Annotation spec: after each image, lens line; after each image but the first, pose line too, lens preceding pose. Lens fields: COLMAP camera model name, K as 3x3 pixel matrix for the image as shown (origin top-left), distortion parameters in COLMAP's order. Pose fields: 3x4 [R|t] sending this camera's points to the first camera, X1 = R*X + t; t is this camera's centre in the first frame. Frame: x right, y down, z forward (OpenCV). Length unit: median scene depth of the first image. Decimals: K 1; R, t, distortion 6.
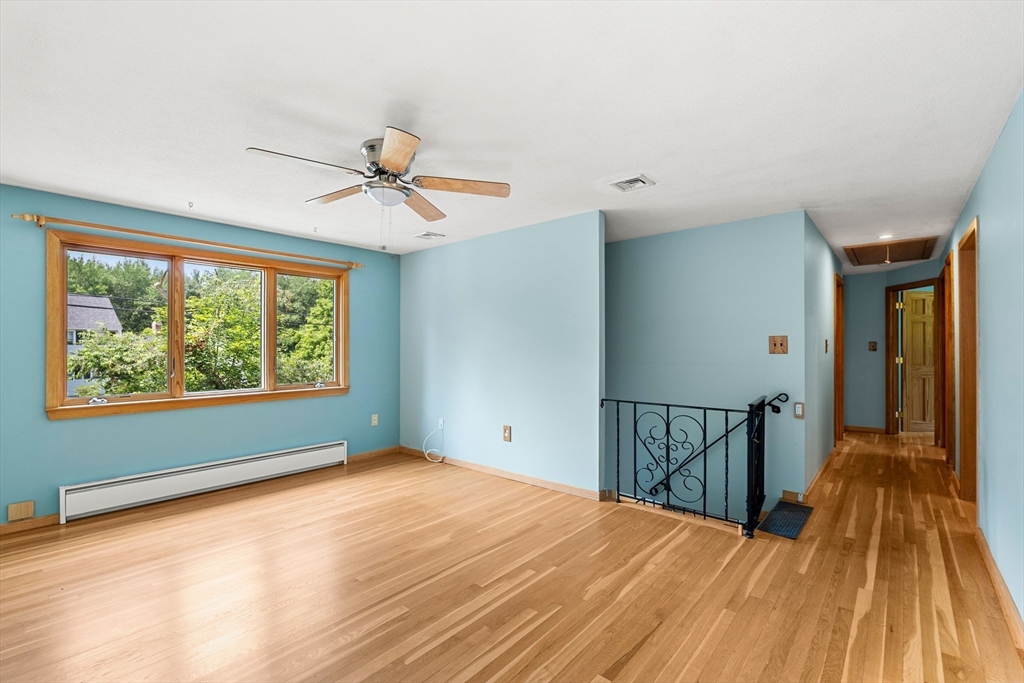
lens RADIAL K [[454.3, 0, 511.1], [0, 454.3, 346.4], [0, 0, 1]] dist [-0.004112, 0.000291]
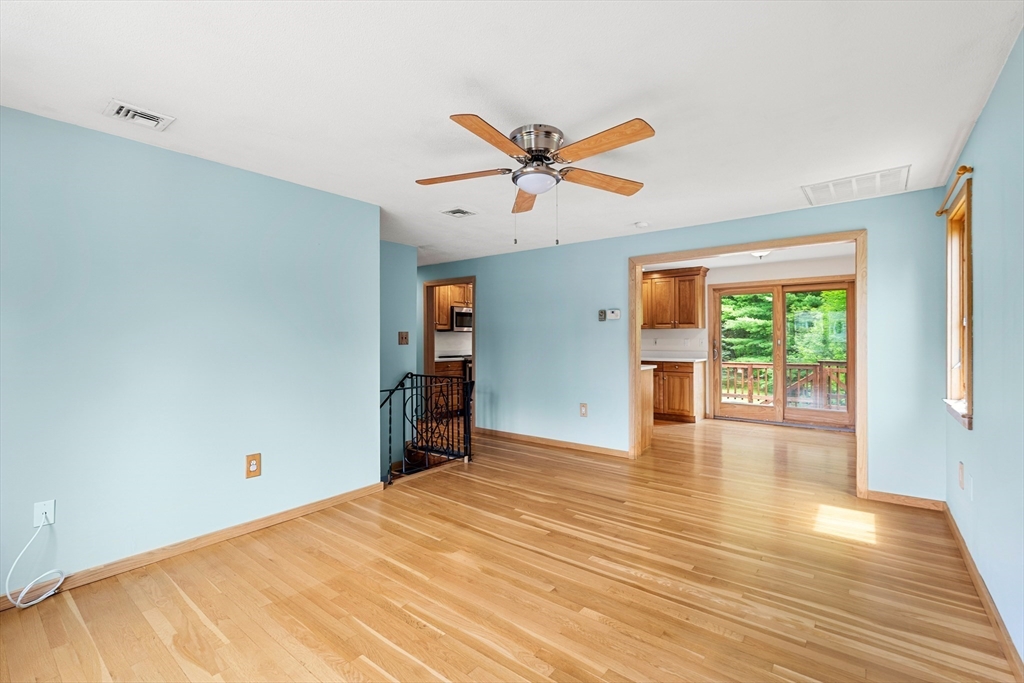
lens RADIAL K [[454.3, 0, 517.2], [0, 454.3, 334.5], [0, 0, 1]] dist [-0.004112, 0.000291]
pose [[-0.062413, 0.011190, 0.997988, -0.858624], [0.000464, 0.999937, -0.011183, 0.001688], [-0.998050, -0.000235, -0.062415, 0.766674]]
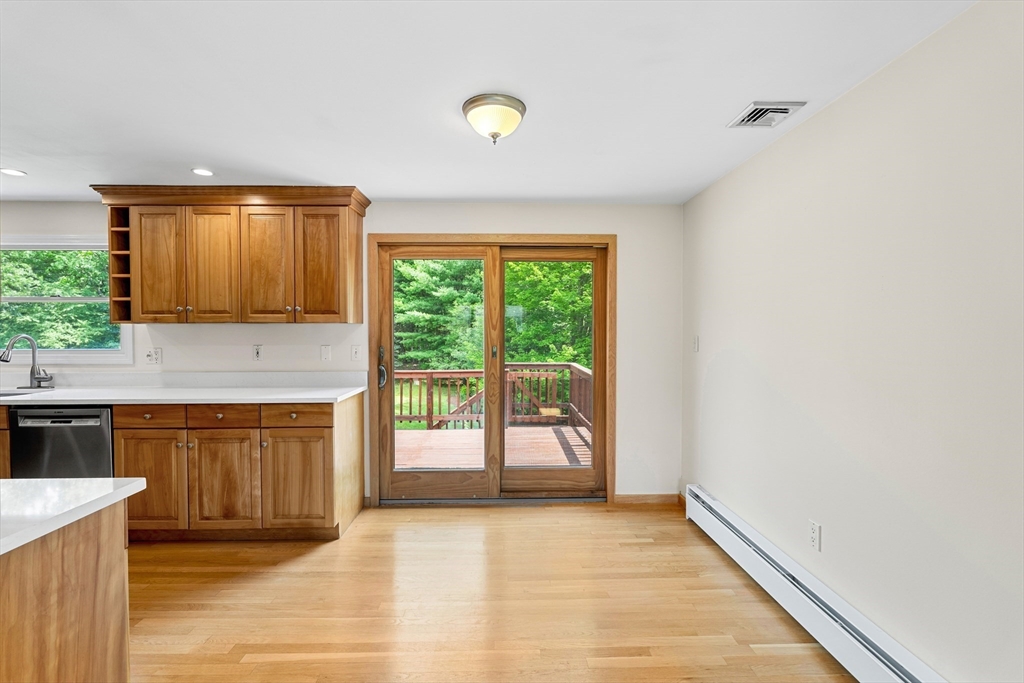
lens RADIAL K [[454.3, 0, 509.7], [0, 454.3, 339.1], [0, 0, 1]] dist [-0.004112, 0.000291]
pose [[-0.674860, -0.010449, 0.737872, 0.155436], [0.001055, 0.999885, 0.015125, -0.028680], [-0.737945, 0.010986, -0.674771, 0.239282]]
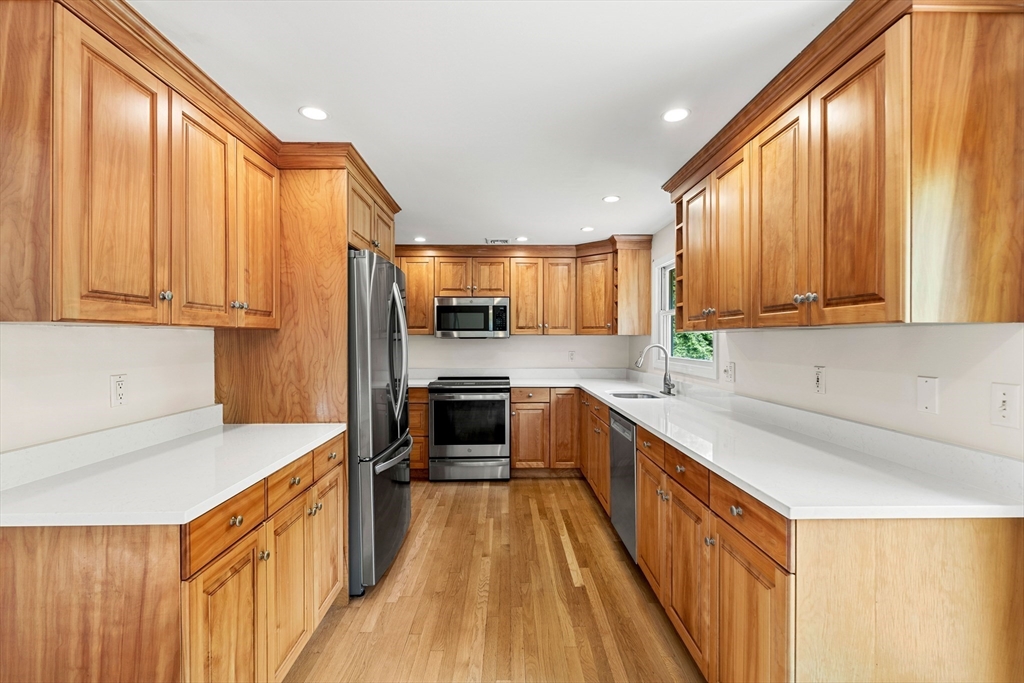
lens RADIAL K [[454.3, 0, 514.9], [0, 454.3, 341.2], [0, 0, 1]] dist [-0.004112, 0.000291]
pose [[0.737909, 0.002707, 0.674895, 0.581162], [-0.006554, 0.999974, 0.003155, -0.032002], [-0.674868, -0.006751, 0.737907, -0.178061]]
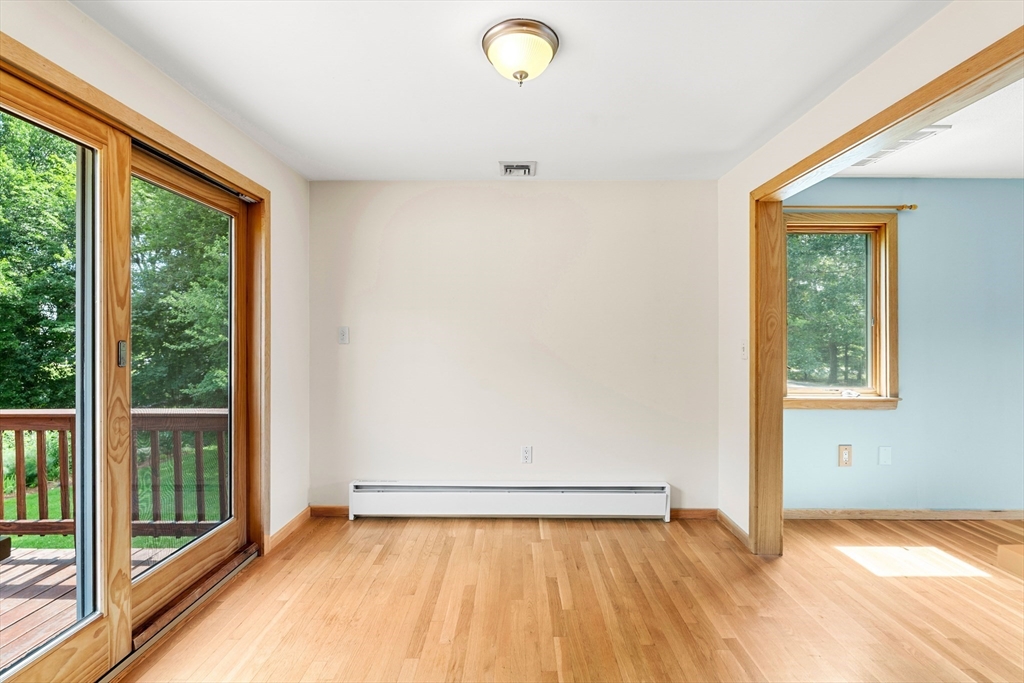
lens RADIAL K [[454.3, 0, 512.4], [0, 454.3, 335.6], [0, 0, 1]] dist [-0.004112, 0.000291]
pose [[-0.755725, 0.000720, -0.654888, 0.914029], [0.000079, 0.999999, 0.001008, -0.004987], [0.654889, 0.000710, -0.755725, 0.221954]]
